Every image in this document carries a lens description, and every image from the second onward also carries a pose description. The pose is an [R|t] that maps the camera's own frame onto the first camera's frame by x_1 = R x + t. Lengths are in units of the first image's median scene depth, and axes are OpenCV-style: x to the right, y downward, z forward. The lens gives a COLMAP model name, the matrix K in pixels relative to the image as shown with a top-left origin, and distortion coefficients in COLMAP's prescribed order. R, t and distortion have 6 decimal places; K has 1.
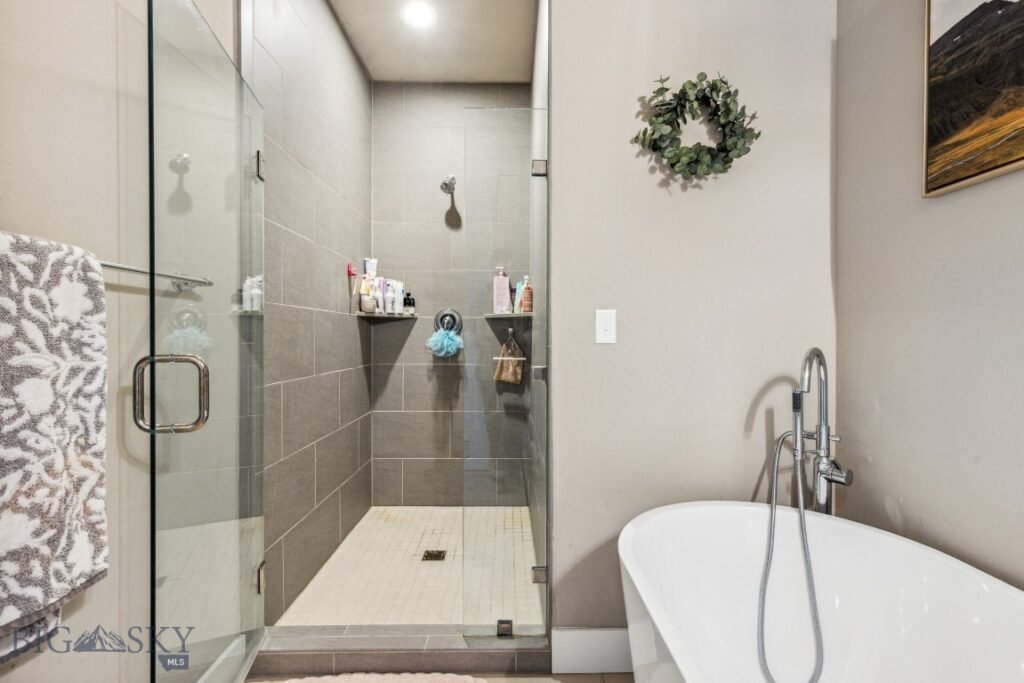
lens RADIAL K [[464.3, 0, 514.3], [0, 464.3, 340.6], [0, 0, 1]] dist [0.008603, -0.001394]
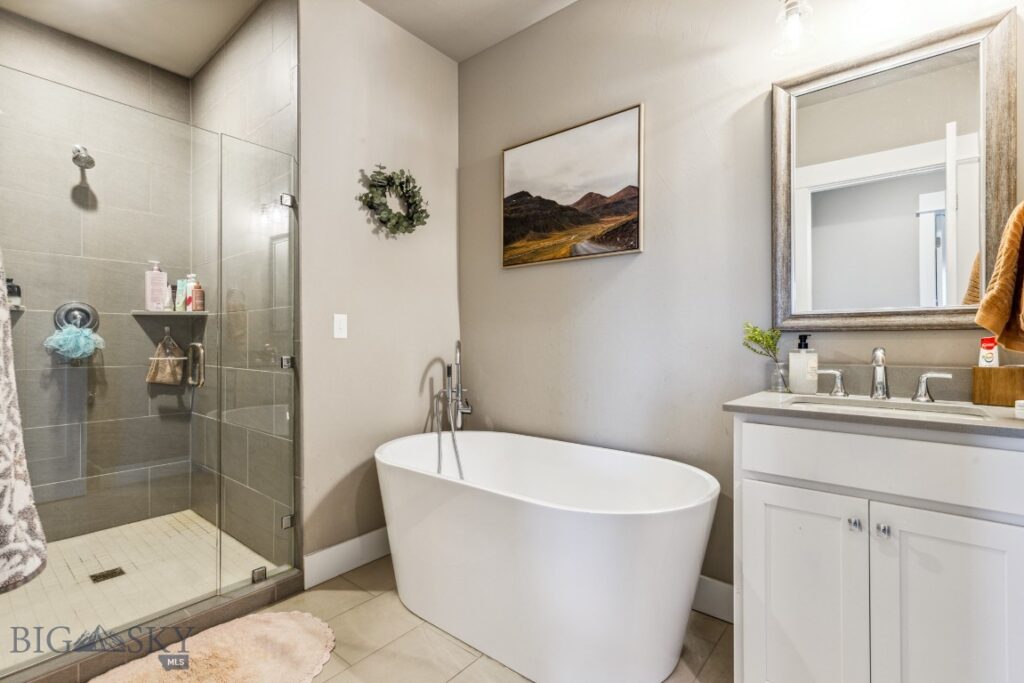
lens RADIAL K [[464.3, 0, 511.6], [0, 464.3, 339.9], [0, 0, 1]] dist [0.008603, -0.001394]
pose [[0.644961, -0.000250, 0.764215, -0.536728], [0.007740, 0.999951, -0.006205, 0.022637], [-0.764176, 0.009917, 0.644931, -0.292513]]
